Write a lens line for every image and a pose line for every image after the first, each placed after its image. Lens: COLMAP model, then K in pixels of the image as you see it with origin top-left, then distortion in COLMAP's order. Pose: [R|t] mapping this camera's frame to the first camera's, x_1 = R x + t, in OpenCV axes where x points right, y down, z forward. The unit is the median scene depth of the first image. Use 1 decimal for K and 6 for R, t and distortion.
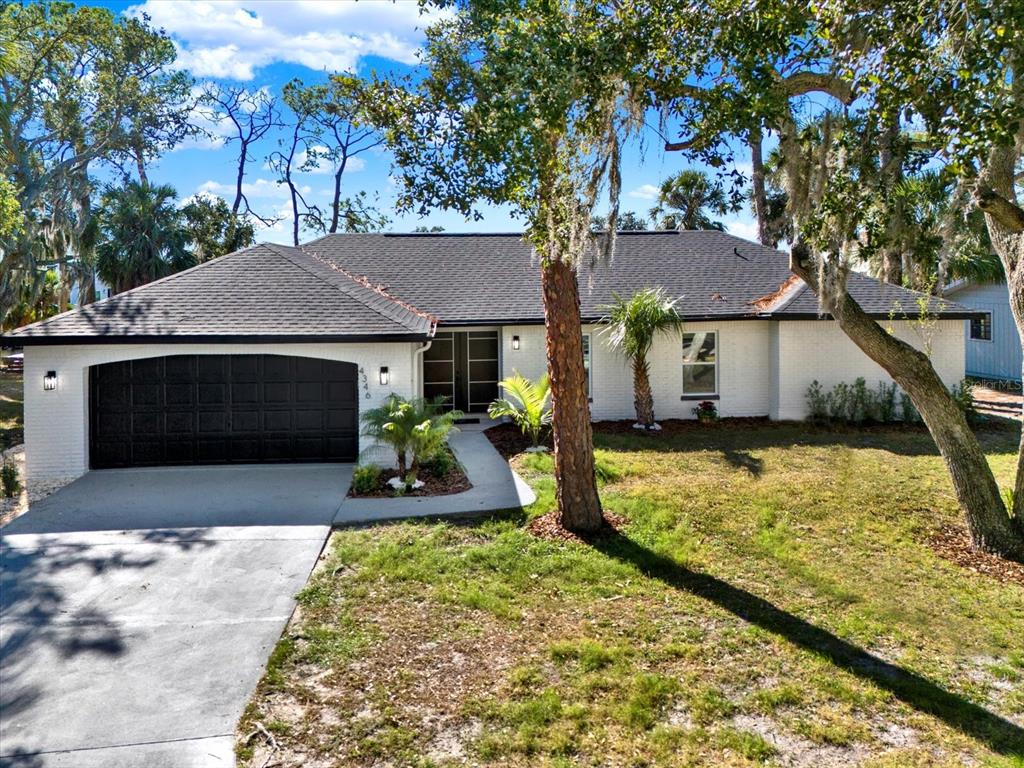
lens RADIAL K [[819.2, 0, 512.0], [0, 819.2, 384.0], [0, 0, 1]] dist [0.061196, 0.000273]
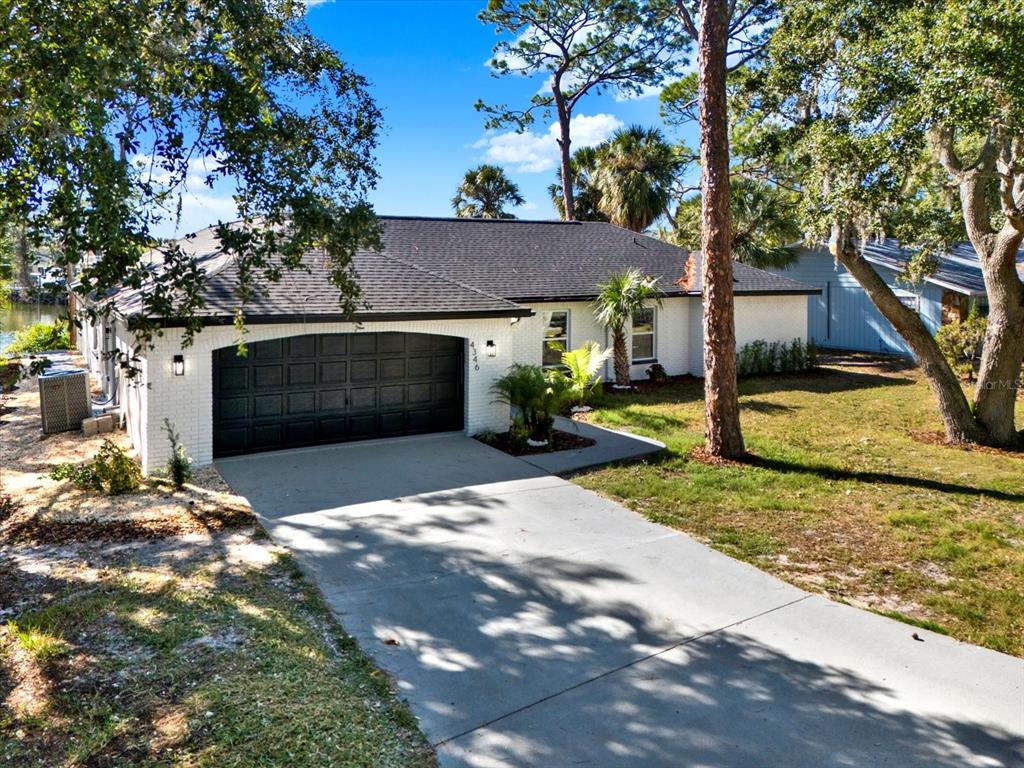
lens RADIAL K [[819.2, 0, 512.0], [0, 819.2, 384.0], [0, 0, 1]] dist [0.061196, 0.000273]
pose [[0.892586, -0.056339, 0.447344, -0.570247], [0.049105, 0.998408, 0.027761, 0.007552], [-0.448195, -0.002813, 0.893931, 0.008690]]
